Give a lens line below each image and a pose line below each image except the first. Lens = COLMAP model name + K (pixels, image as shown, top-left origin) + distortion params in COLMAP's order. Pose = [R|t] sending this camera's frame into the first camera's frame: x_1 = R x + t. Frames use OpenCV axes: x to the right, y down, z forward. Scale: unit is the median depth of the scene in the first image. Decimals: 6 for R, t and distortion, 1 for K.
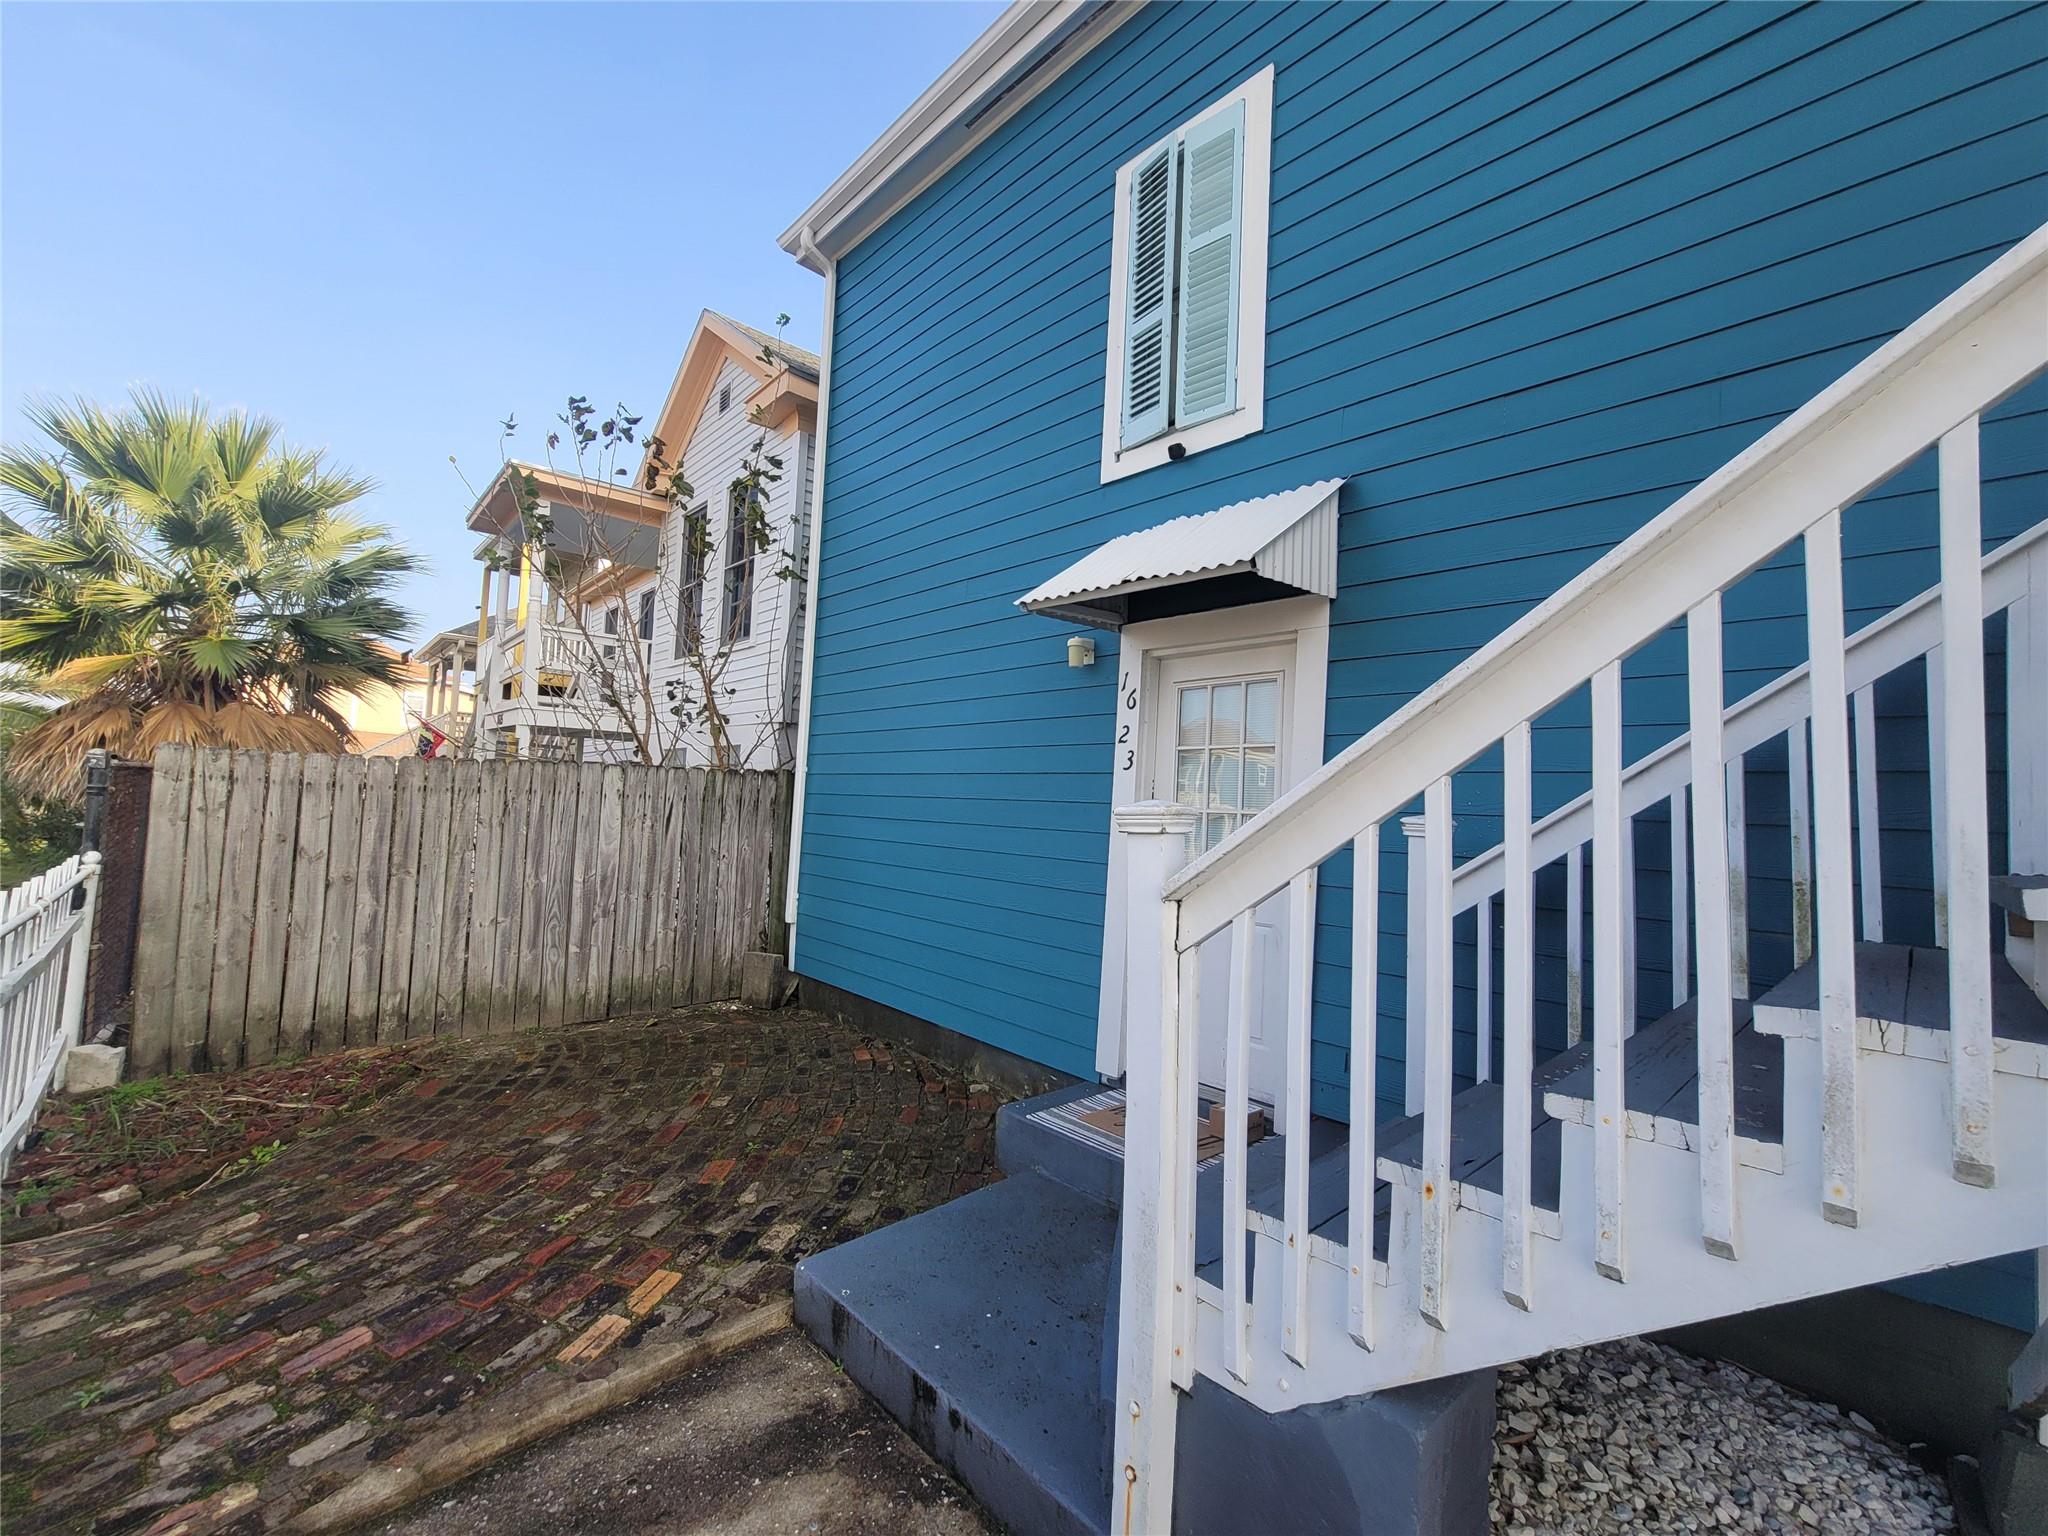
lens RADIAL K [[843.6, 0, 1032.2], [0, 843.6, 761.5], [0, 0, 1]] dist [-0.002148, 0.004727]
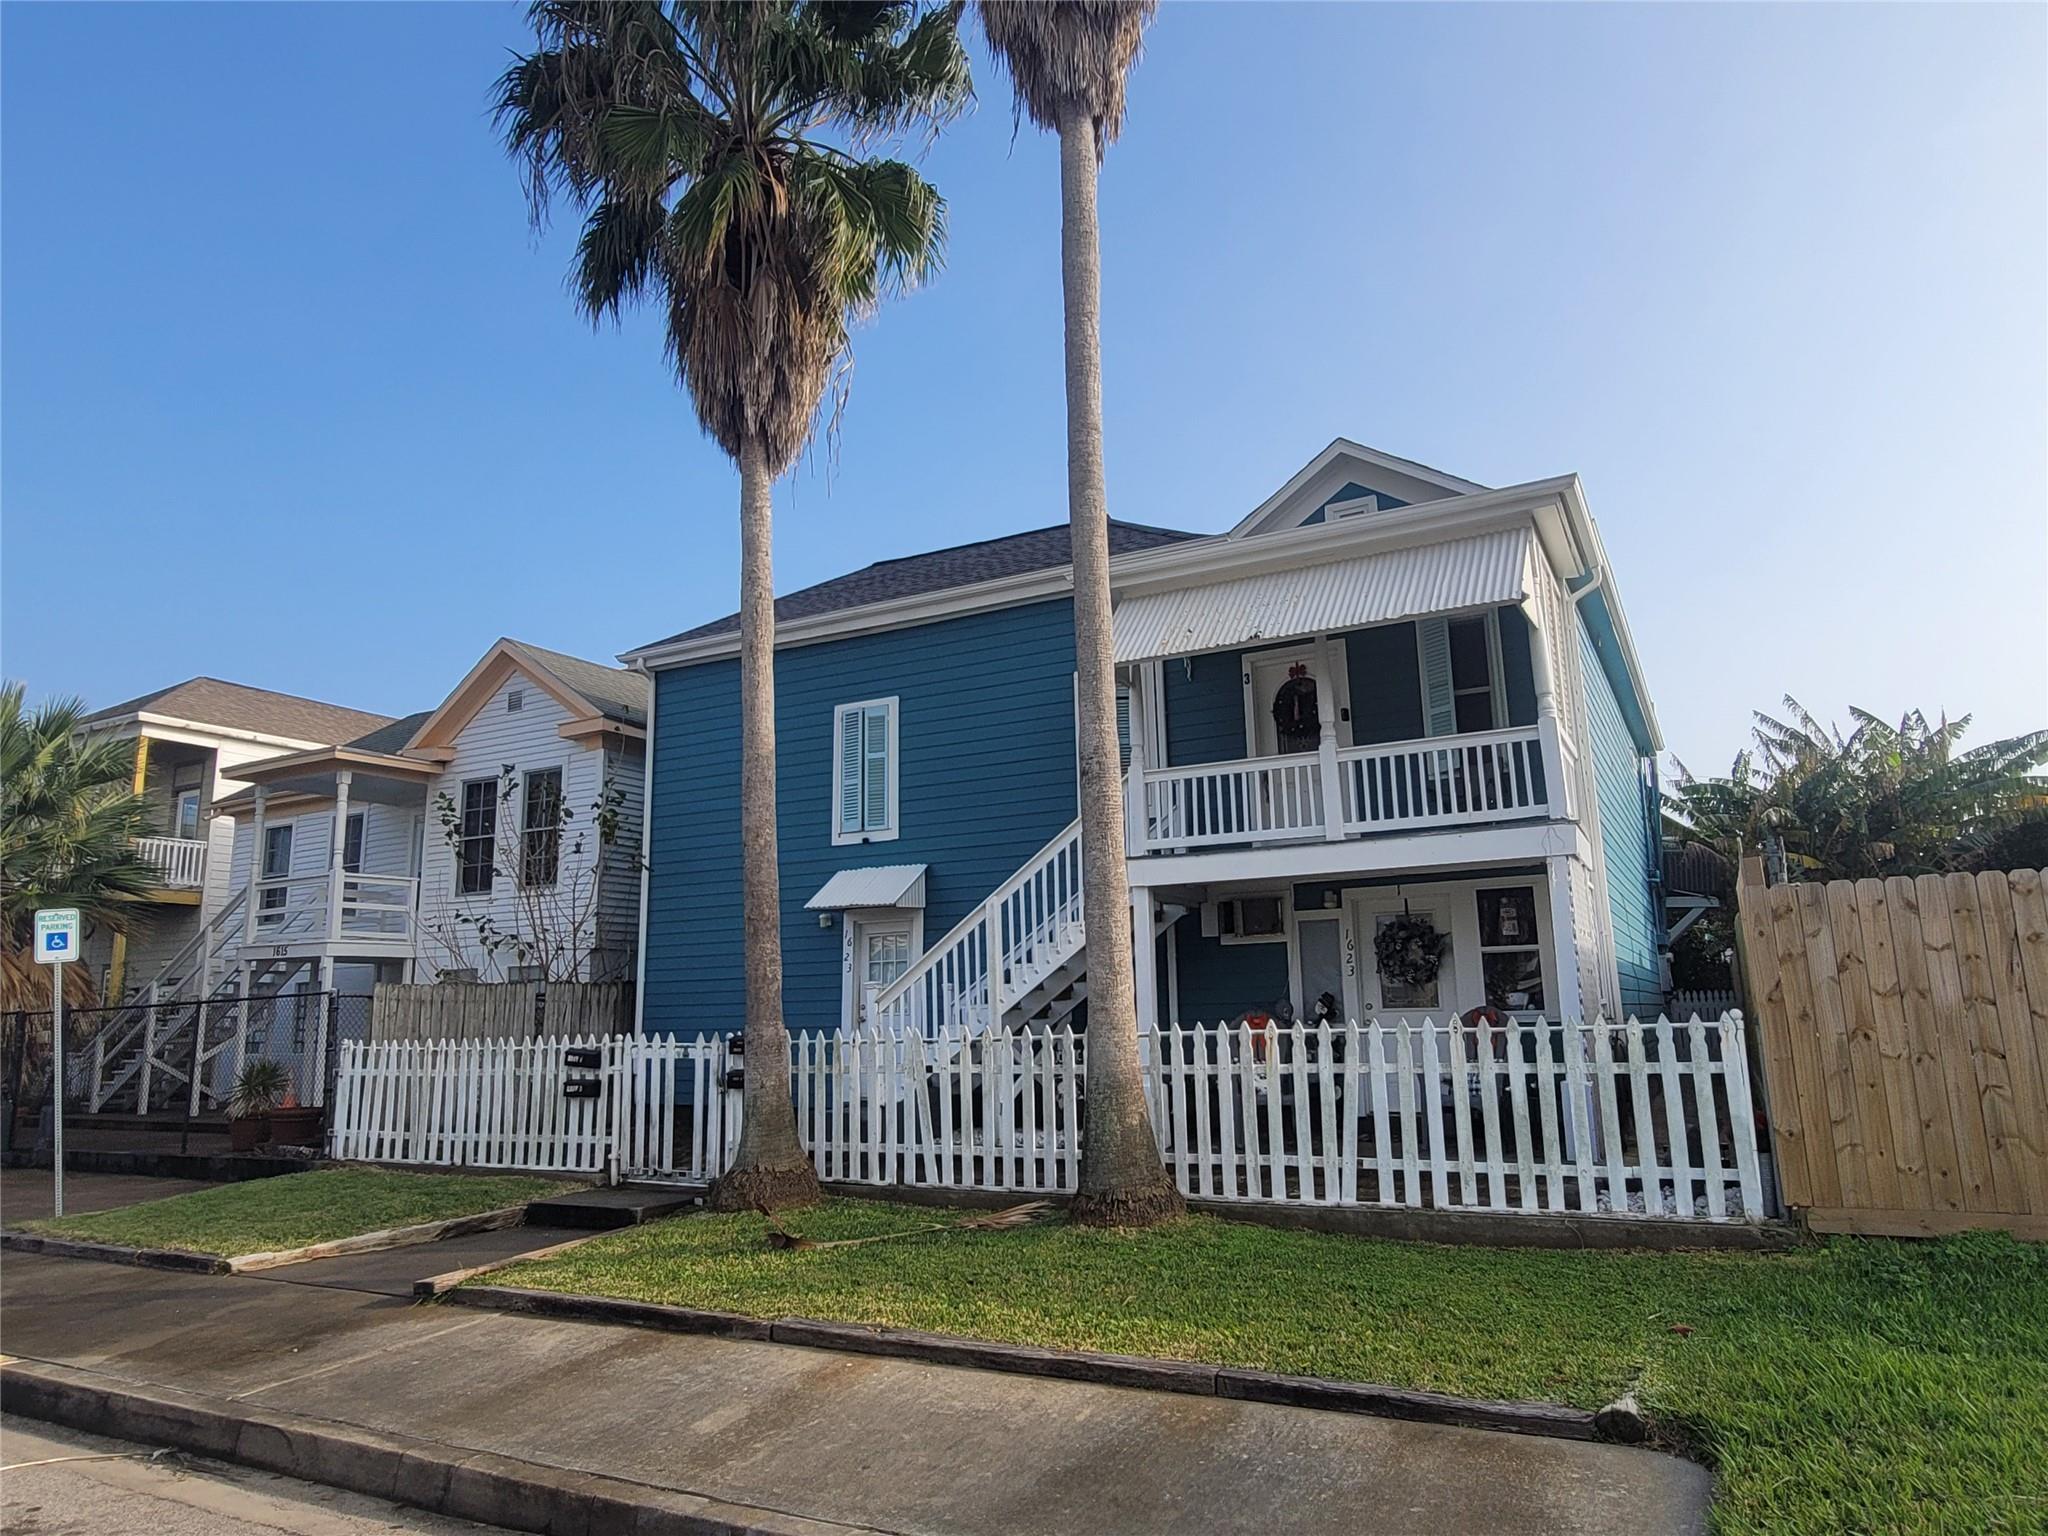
lens RADIAL K [[1284.6, 0, 1024.0], [0, 1284.6, 768.0], [0, 0, 1]] dist [0.000979, 0.001029]
pose [[0.948132, -0.001616, 0.317872, -0.391625], [0.044622, 0.990762, -0.128060, -0.051449], [-0.314728, 0.135602, 0.939446, -1.813902]]
